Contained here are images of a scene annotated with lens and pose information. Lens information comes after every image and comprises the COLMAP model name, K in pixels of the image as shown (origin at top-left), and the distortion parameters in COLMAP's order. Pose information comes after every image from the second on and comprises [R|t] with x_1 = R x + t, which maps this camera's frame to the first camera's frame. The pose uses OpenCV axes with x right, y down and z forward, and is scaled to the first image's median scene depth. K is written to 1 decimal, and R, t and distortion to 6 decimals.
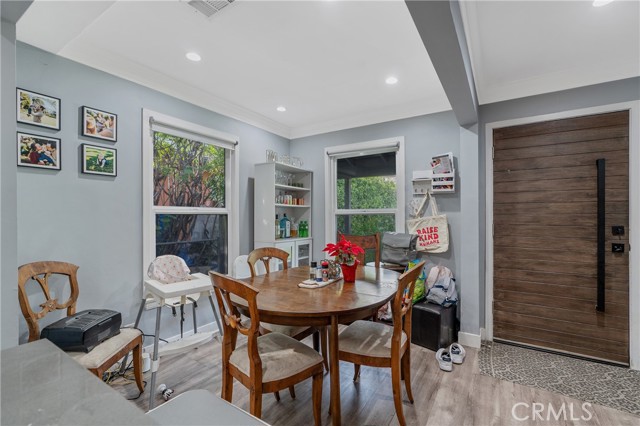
lens RADIAL K [[290.6, 0, 325.0], [0, 290.6, 215.8], [0, 0, 1]] dist [-0.002862, 0.000546]
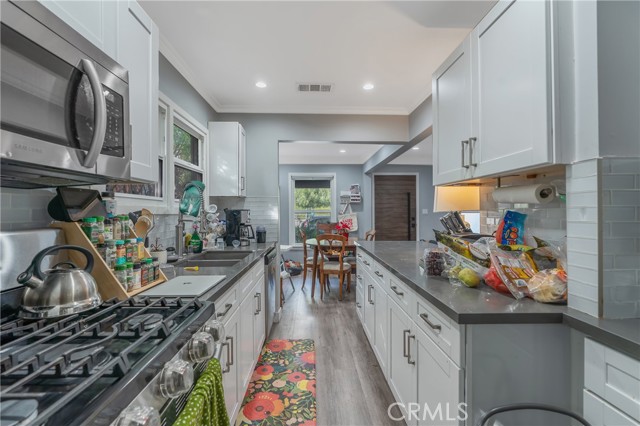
lens RADIAL K [[290.6, 0, 324.8], [0, 290.6, 210.5], [0, 0, 1]] dist [-0.002862, 0.000546]
pose [[0.822761, 0.004385, 0.568371, -1.105733], [0.000493, 0.999964, -0.008427, -0.005720], [-0.568388, 0.007213, 0.822729, -0.699348]]
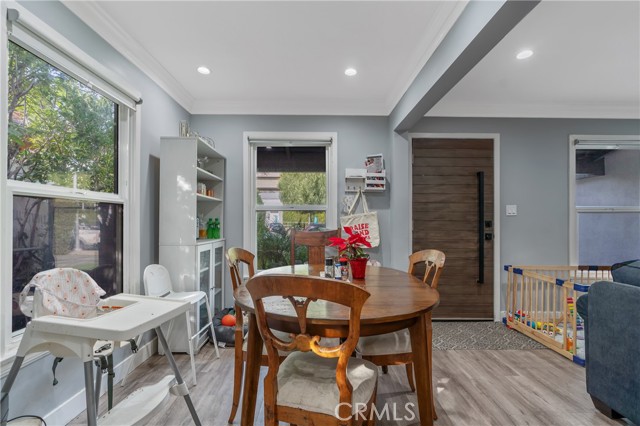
lens RADIAL K [[290.6, 0, 322.8], [0, 290.6, 221.2], [0, 0, 1]] dist [-0.002862, 0.000546]
pose [[0.838884, 0.005230, 0.544285, -0.377366], [-0.004606, 0.999986, -0.002509, 0.038975], [-0.544291, -0.000403, 0.838896, 0.232172]]
